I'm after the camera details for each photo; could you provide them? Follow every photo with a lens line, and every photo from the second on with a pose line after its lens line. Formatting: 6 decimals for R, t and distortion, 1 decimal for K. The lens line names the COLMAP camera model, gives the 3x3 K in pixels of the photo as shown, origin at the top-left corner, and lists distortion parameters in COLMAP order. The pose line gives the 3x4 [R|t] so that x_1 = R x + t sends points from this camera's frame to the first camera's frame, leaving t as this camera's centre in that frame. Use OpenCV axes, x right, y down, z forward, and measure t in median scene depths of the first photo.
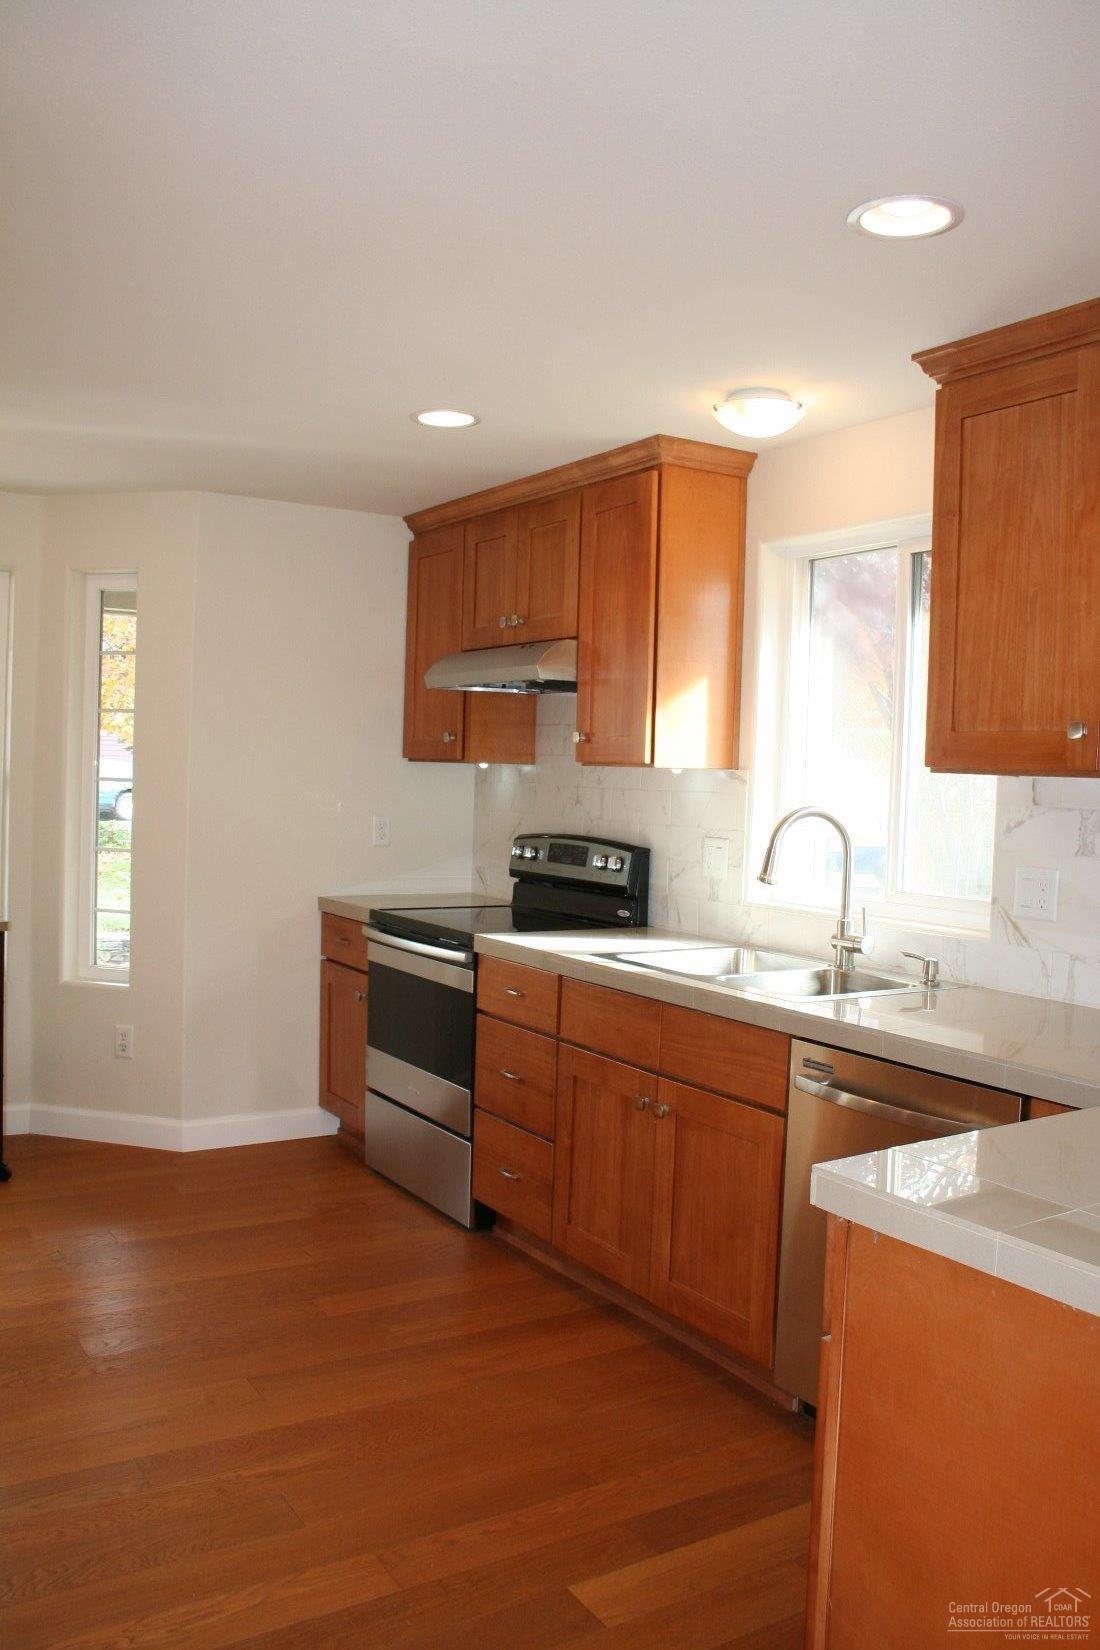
lens RADIAL K [[1373.5, 0, 559.3], [0, 1373.5, 826.1], [0, 0, 1]] dist [-0.135601, 0.098733]
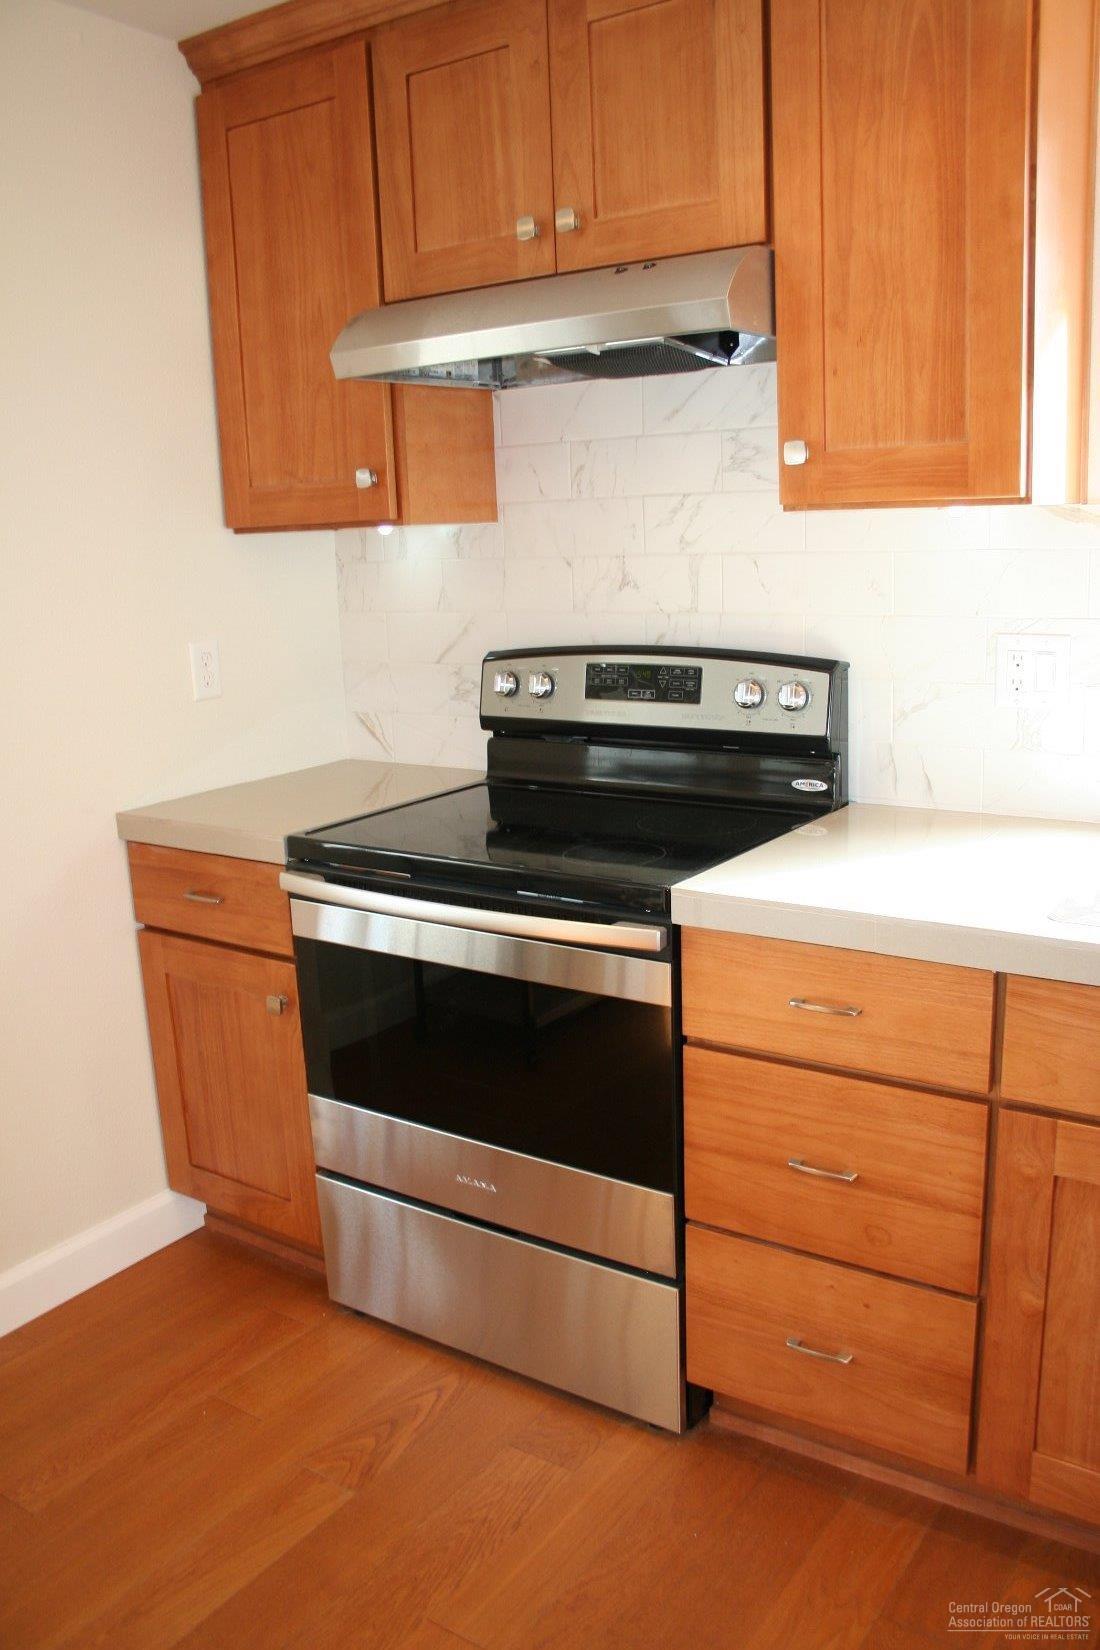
lens RADIAL K [[1373.5, 0, 545.1], [0, 1373.5, 835.7], [0, 0, 1]] dist [-0.135601, 0.098733]
pose [[0.917682, -0.150769, 0.367598, -0.238412], [0.081655, 0.977022, 0.196878, -0.030309], [-0.388834, -0.150655, 0.908907, 0.519945]]
